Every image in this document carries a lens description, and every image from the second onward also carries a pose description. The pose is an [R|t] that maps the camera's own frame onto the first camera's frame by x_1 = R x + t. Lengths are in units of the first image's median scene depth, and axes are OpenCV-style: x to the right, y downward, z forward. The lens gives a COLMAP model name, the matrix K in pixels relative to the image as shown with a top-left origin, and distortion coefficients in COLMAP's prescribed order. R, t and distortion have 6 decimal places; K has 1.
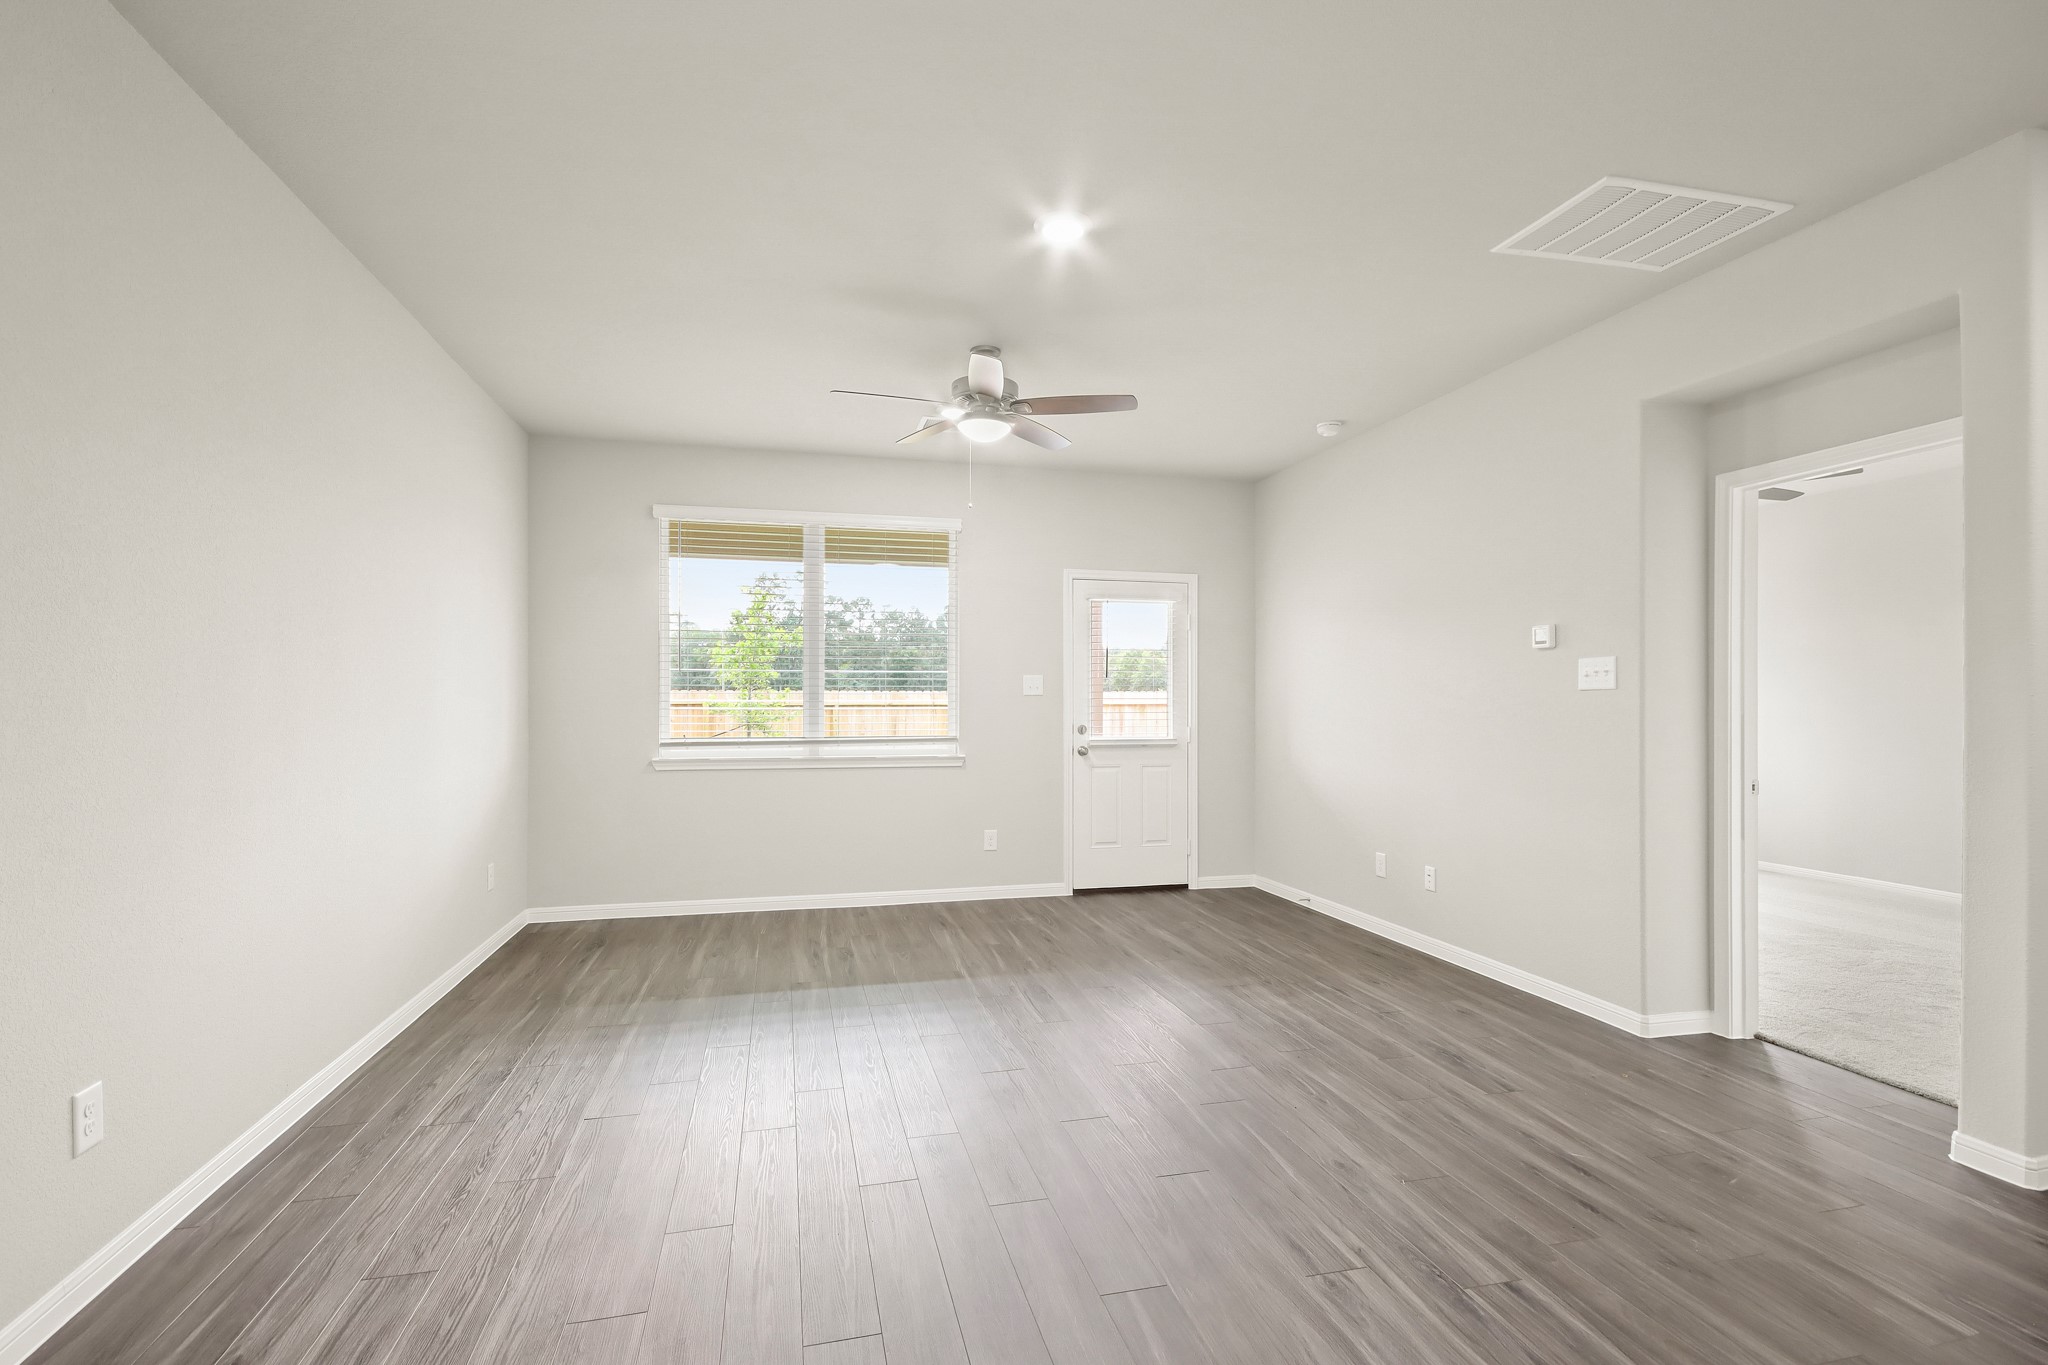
lens RADIAL K [[948.8, 0, 1027.3], [0, 948.8, 695.6], [0, 0, 1]] dist [-0.001410, 0.000174]
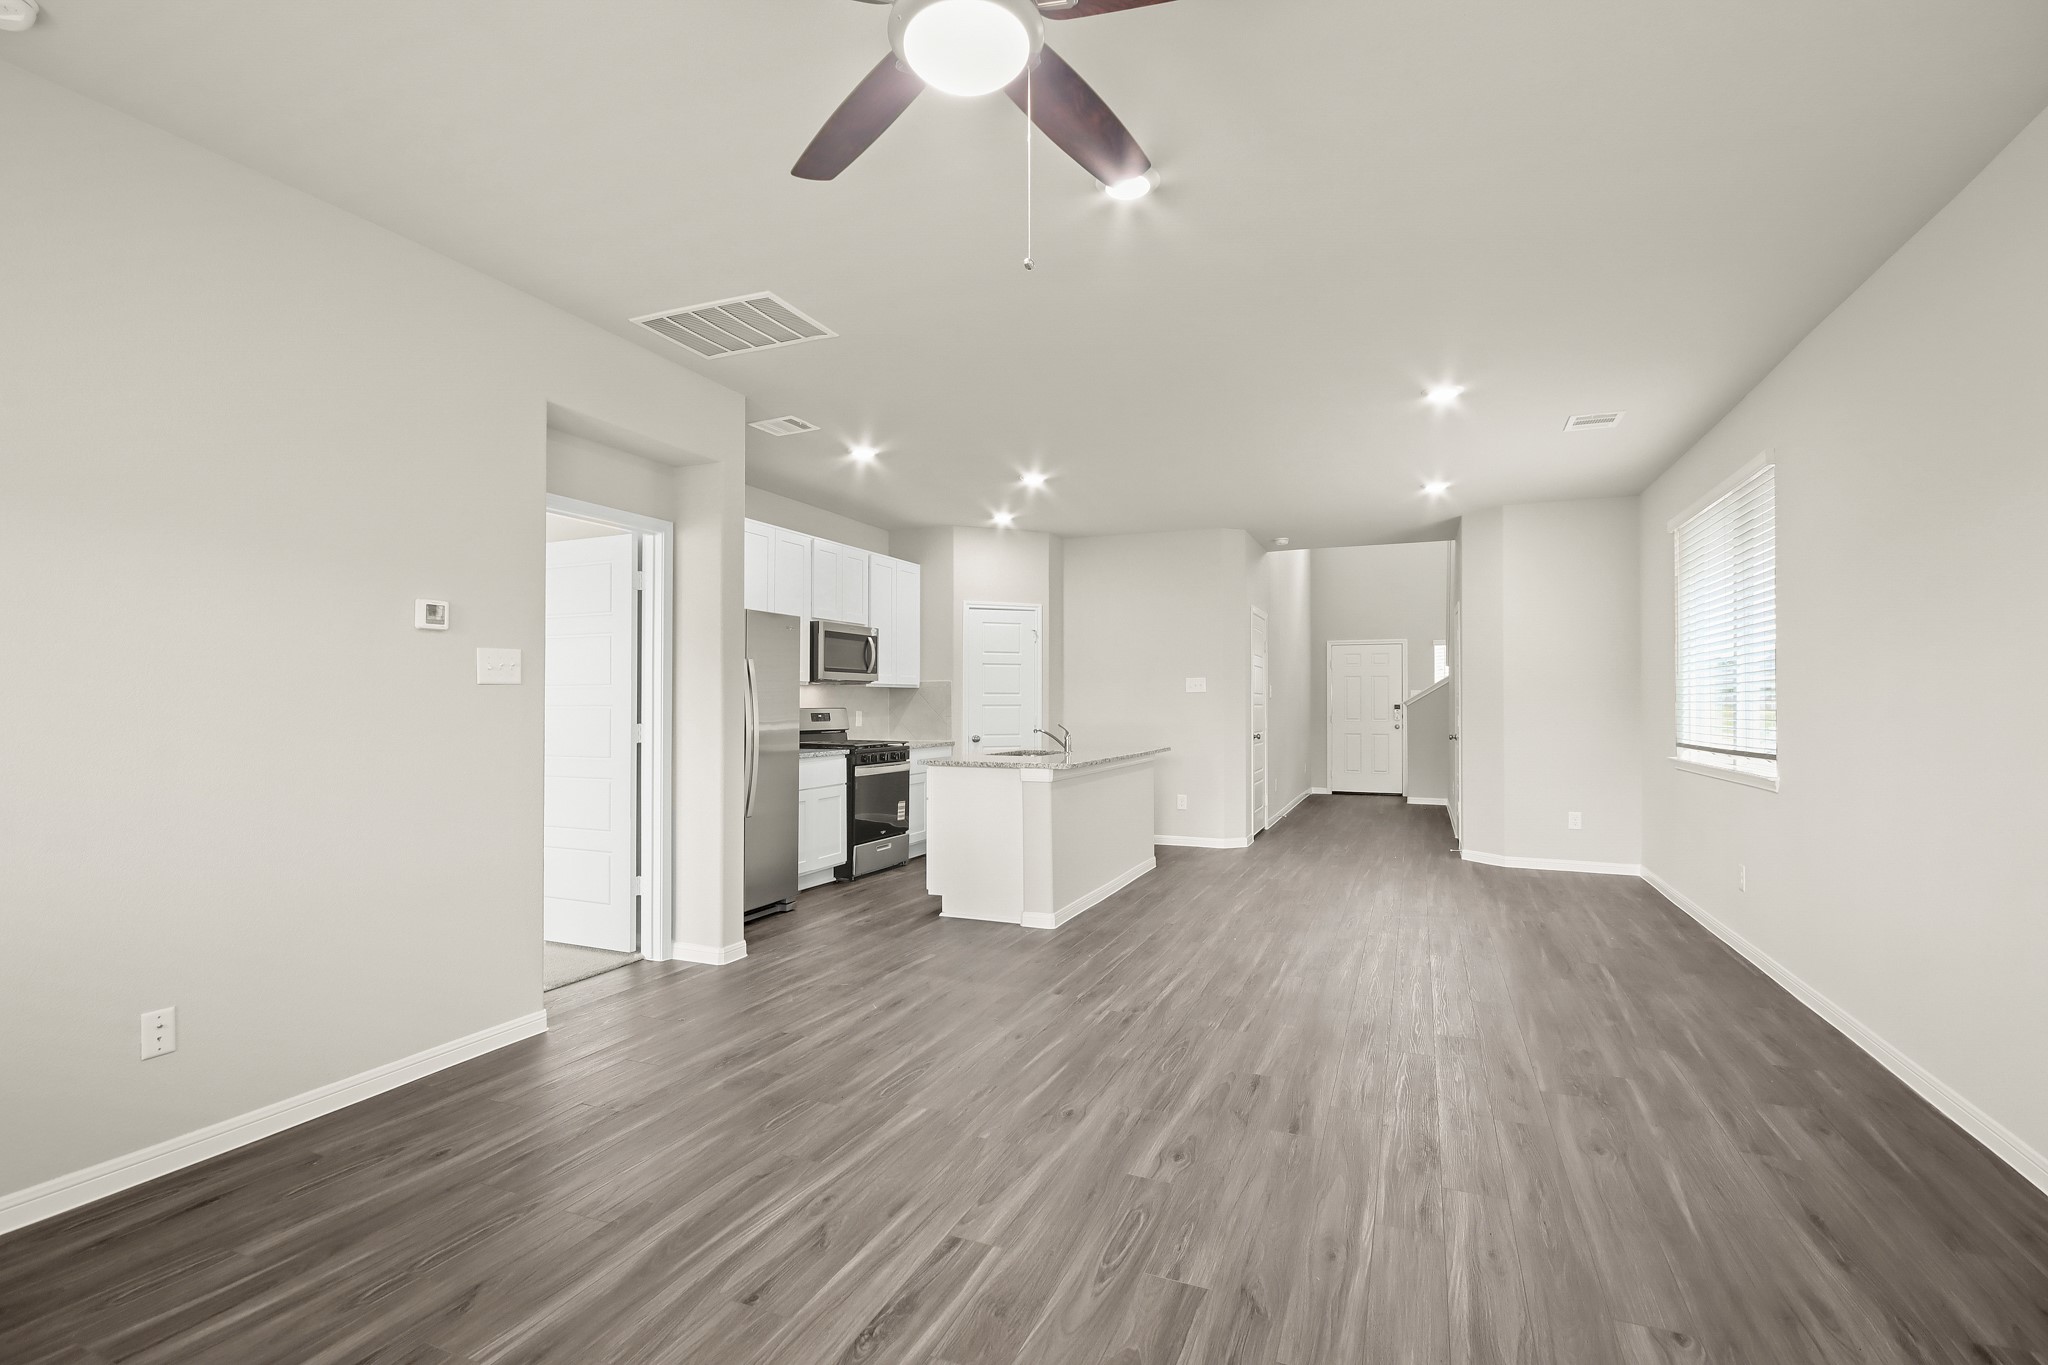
lens RADIAL K [[948.8, 0, 1013.0], [0, 948.8, 681.5], [0, 0, 1]] dist [-0.001410, 0.000174]
pose [[-0.793196, 0.009772, 0.608888, -0.393260], [-0.007251, 0.999649, -0.025490, 0.012650], [-0.608924, -0.024634, -0.792846, 1.641160]]
